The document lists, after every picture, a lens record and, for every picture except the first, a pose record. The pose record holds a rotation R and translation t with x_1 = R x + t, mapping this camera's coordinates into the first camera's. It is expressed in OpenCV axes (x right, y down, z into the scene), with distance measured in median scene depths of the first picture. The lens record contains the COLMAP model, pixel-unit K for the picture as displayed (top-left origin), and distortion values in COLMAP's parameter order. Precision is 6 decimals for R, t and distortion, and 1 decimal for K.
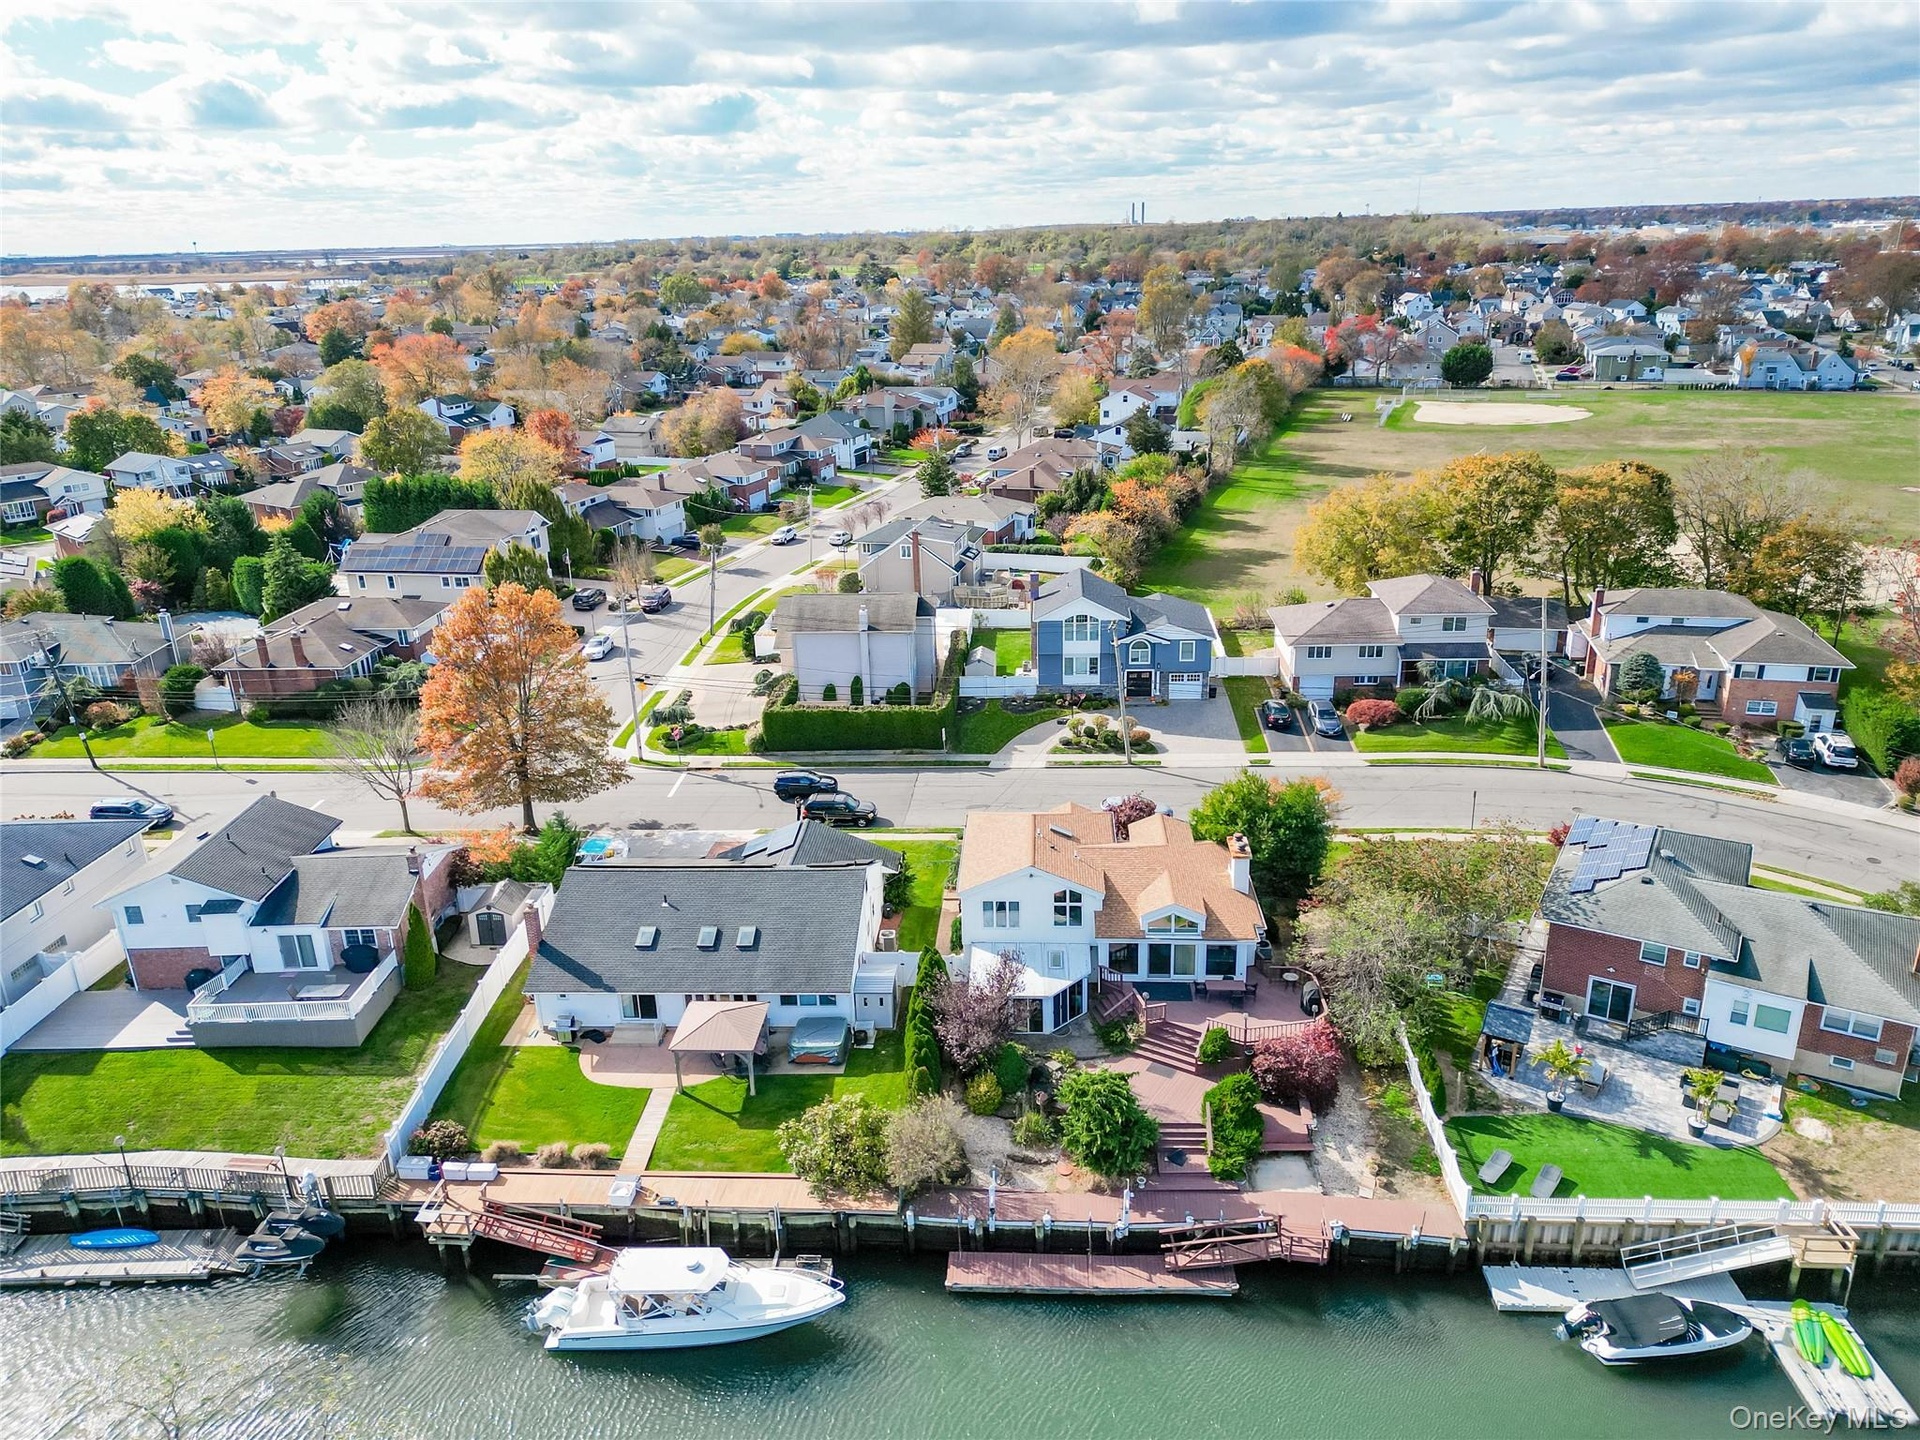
lens RADIAL K [[1365.8, 0, 960.0], [0, 1365.8, 720.0], [0, 0, 1]] dist [0.051464, -0.048442]
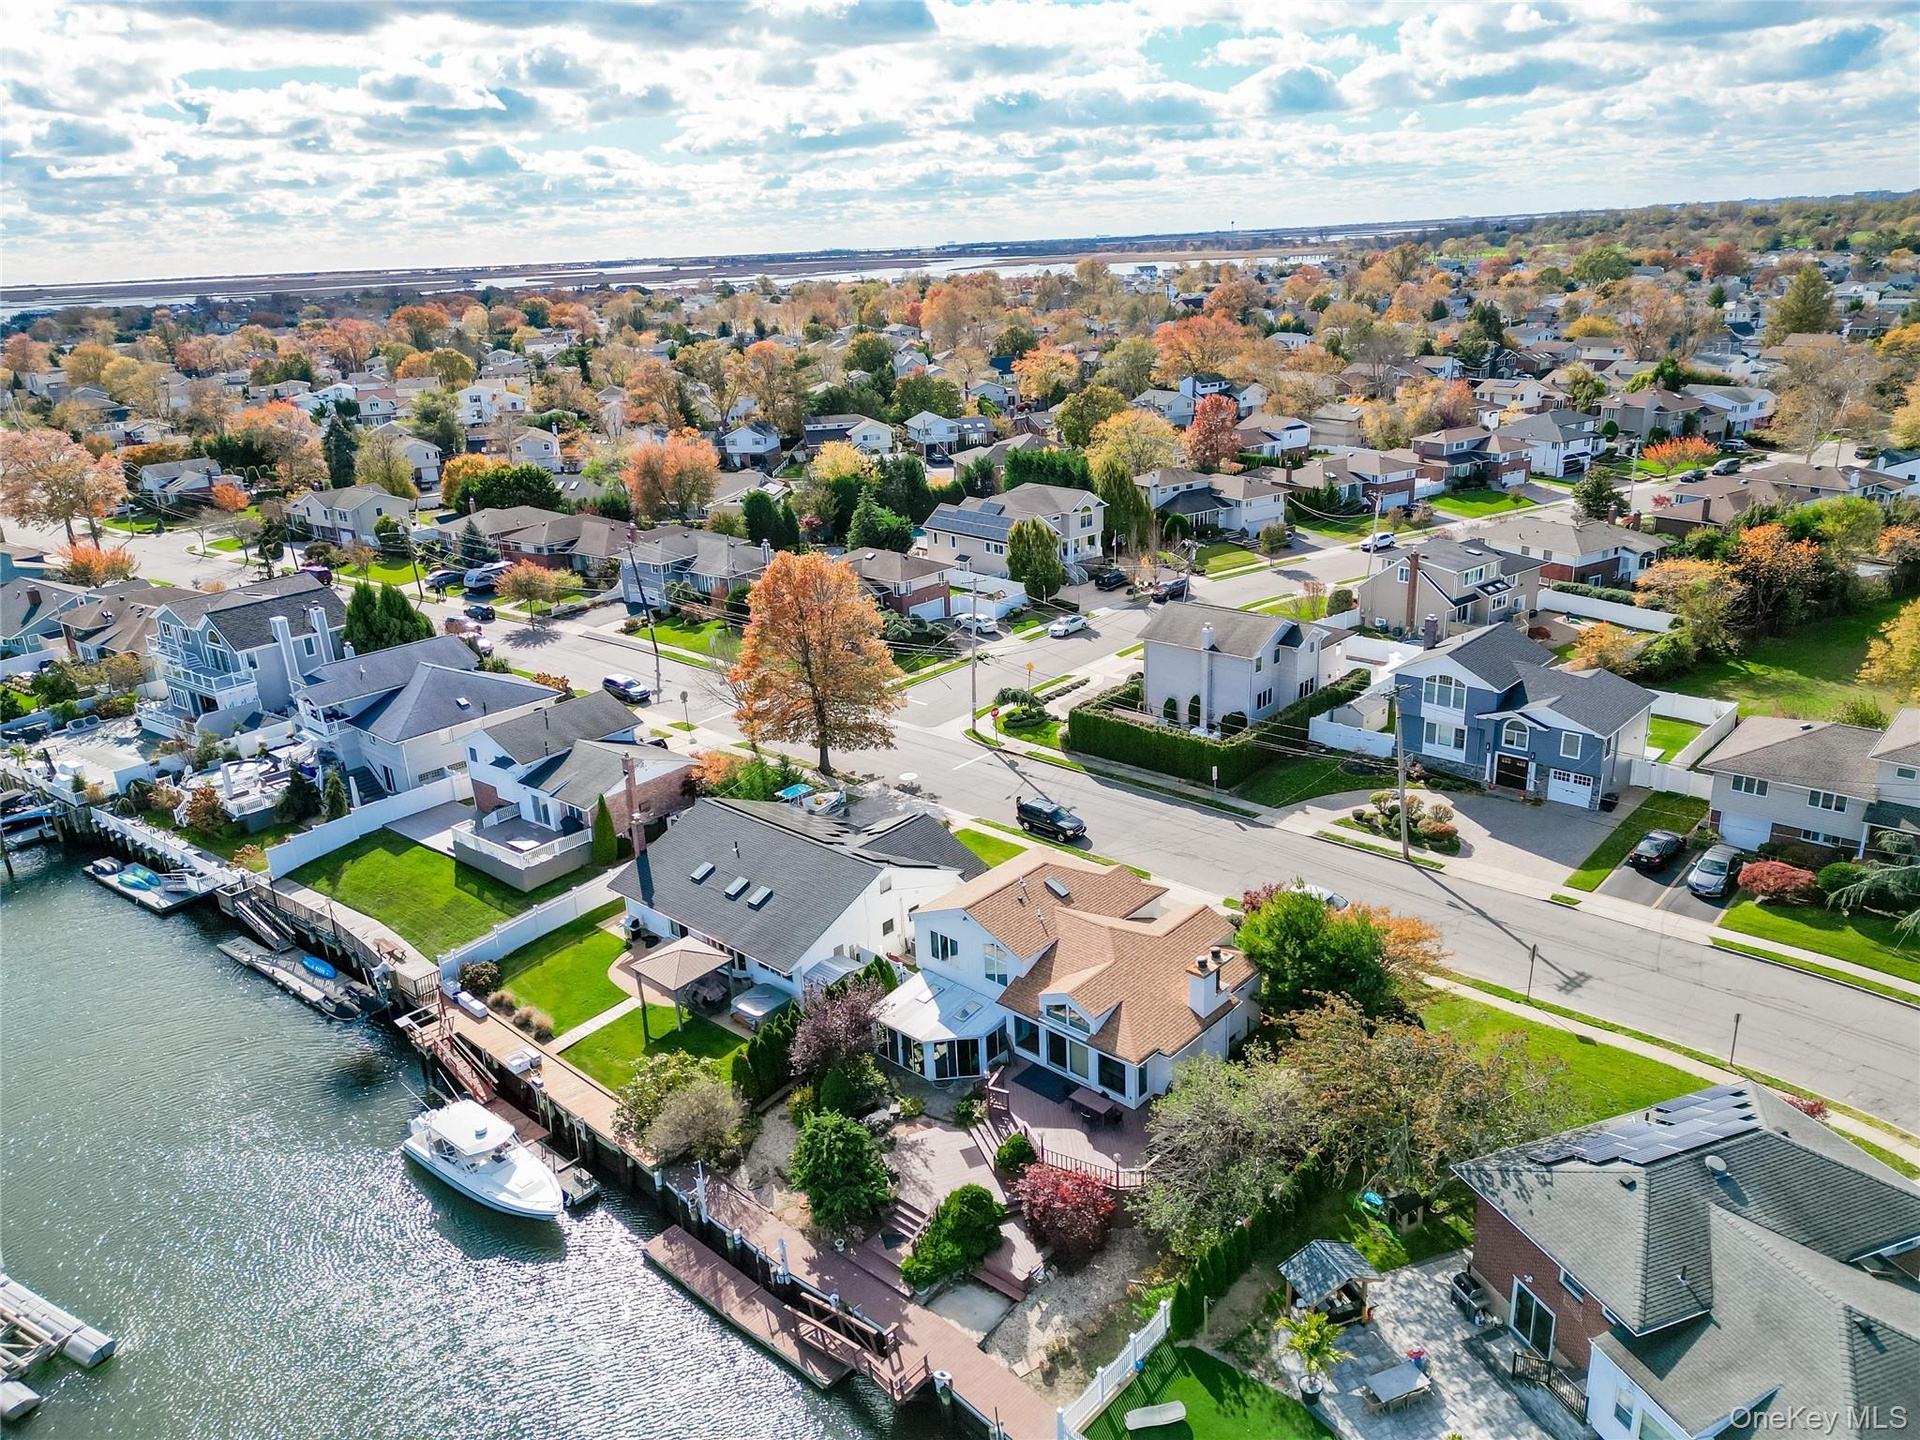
lens RADIAL K [[1348.4, 0, 957.3], [0, 1348.4, 755.6], [0, 0, 1]] dist [0.027534, -0.023368]
pose [[0.761201, 0.220768, -0.609782, 0.373133], [-0.191561, 0.974859, 0.113814, -0.065236], [0.619578, 0.030176, 0.784355, 0.157409]]
